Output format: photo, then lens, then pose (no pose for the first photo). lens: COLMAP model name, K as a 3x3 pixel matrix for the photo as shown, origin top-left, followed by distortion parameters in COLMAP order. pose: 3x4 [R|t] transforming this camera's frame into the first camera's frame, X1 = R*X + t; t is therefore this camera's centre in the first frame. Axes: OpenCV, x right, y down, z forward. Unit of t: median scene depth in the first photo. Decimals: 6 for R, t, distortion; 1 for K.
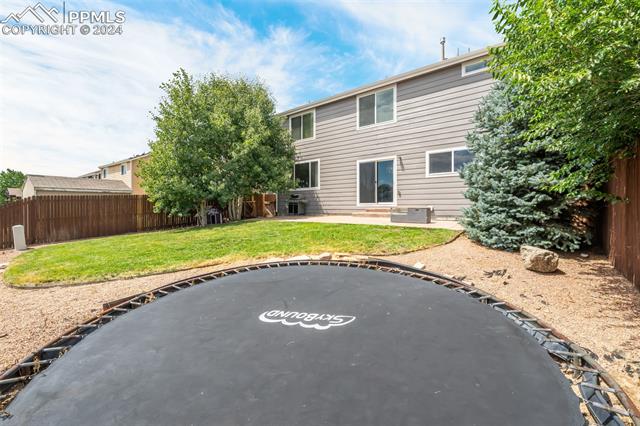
lens RADIAL K [[245.5, 0, 318.3], [0, 245.5, 205.1], [0, 0, 1]] dist [-0.013399, -0.000020]
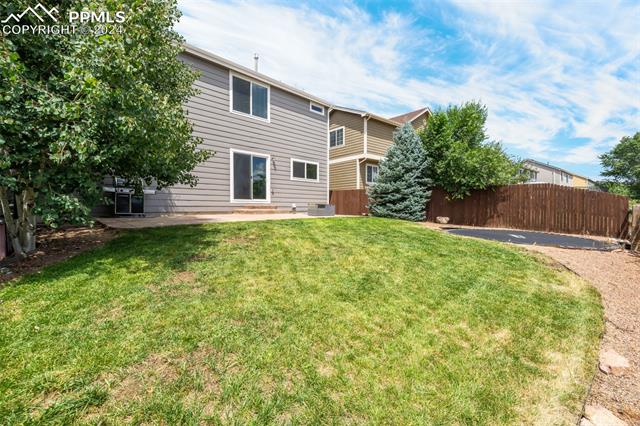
lens RADIAL K [[279.6, 0, 320.0], [0, 279.6, 213.0], [0, 0, 1]] dist [-0.001006, -0.000059]
pose [[0.120869, -0.016766, 0.992527, -0.776872], [-0.007237, 0.999816, 0.017770, 0.021518], [-0.992642, -0.009330, 0.120725, 0.585475]]
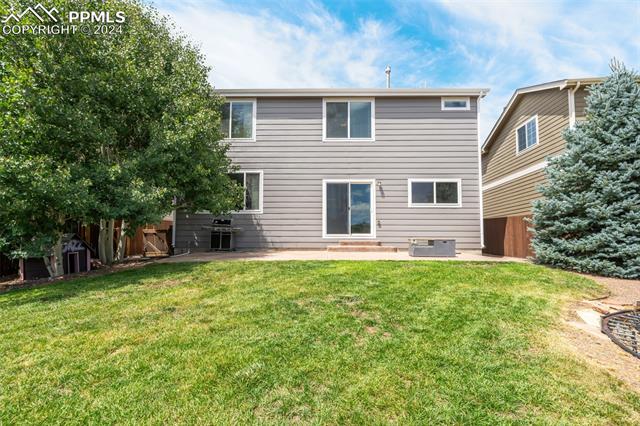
lens RADIAL K [[292.9, 0, 318.3], [0, 292.9, 216.7], [0, 0, 1]] dist [0.011977, -0.000038]
pose [[0.808955, 0.054647, 0.585325, -0.398834], [-0.008994, 0.996704, -0.080623, 0.011791], [-0.587802, 0.059956, 0.806780, 0.270658]]
